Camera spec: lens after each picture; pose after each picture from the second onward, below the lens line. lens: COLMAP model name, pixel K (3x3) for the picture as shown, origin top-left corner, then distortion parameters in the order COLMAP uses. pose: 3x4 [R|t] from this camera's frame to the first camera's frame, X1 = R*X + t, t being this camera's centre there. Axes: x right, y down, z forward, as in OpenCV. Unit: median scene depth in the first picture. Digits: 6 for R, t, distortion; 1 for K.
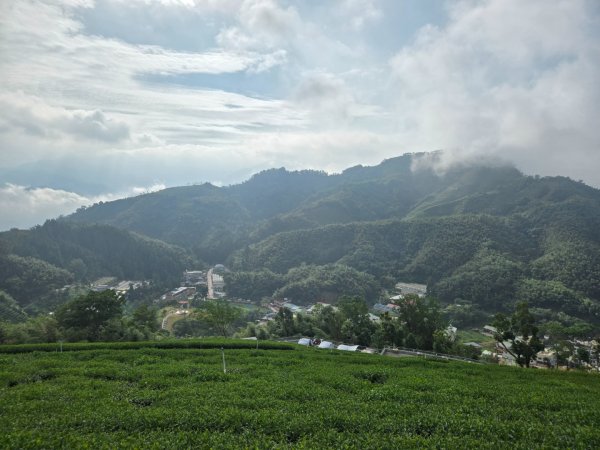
lens RADIAL K [[396.9, 0, 298.7], [0, 396.9, 225.9], [0, 0, 1]] dist [0.080904, -0.074147]
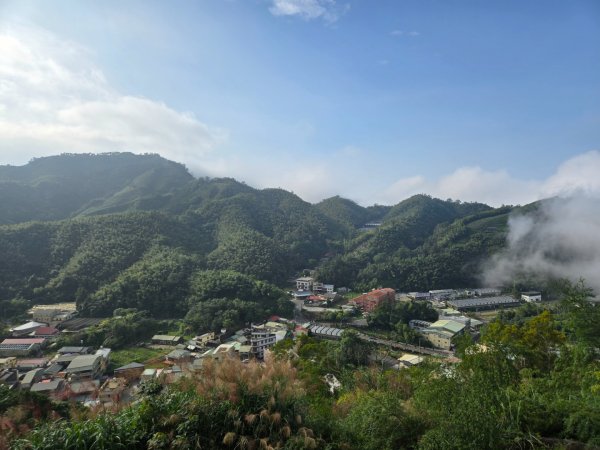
lens RADIAL K [[396.9, 0, 304.1], [0, 396.9, 224.1], [0, 0, 1]] dist [0.080904, -0.074147]
pose [[0.727984, -0.039451, 0.684458, 0.104097], [0.083377, 0.996027, -0.031270, 0.055972], [-0.680505, 0.079832, 0.728382, 0.158633]]
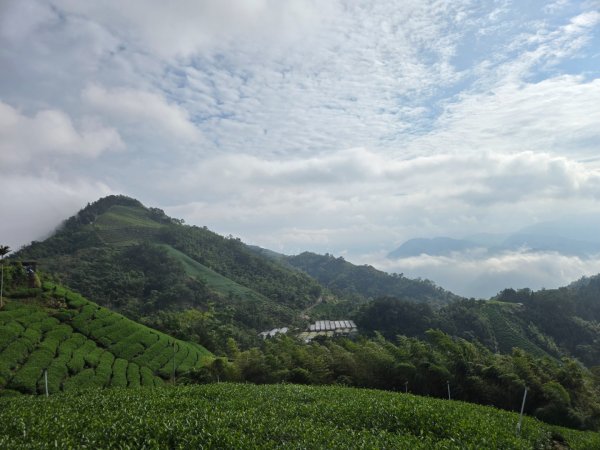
lens RADIAL K [[396.9, 0, 298.8], [0, 396.9, 225.0], [0, 0, 1]] dist [0.080904, -0.074147]
pose [[0.457352, -0.092374, -0.884475, -0.120814], [-0.043670, 0.991058, -0.126086, 0.006855], [0.888213, 0.096290, 0.449228, 0.029947]]
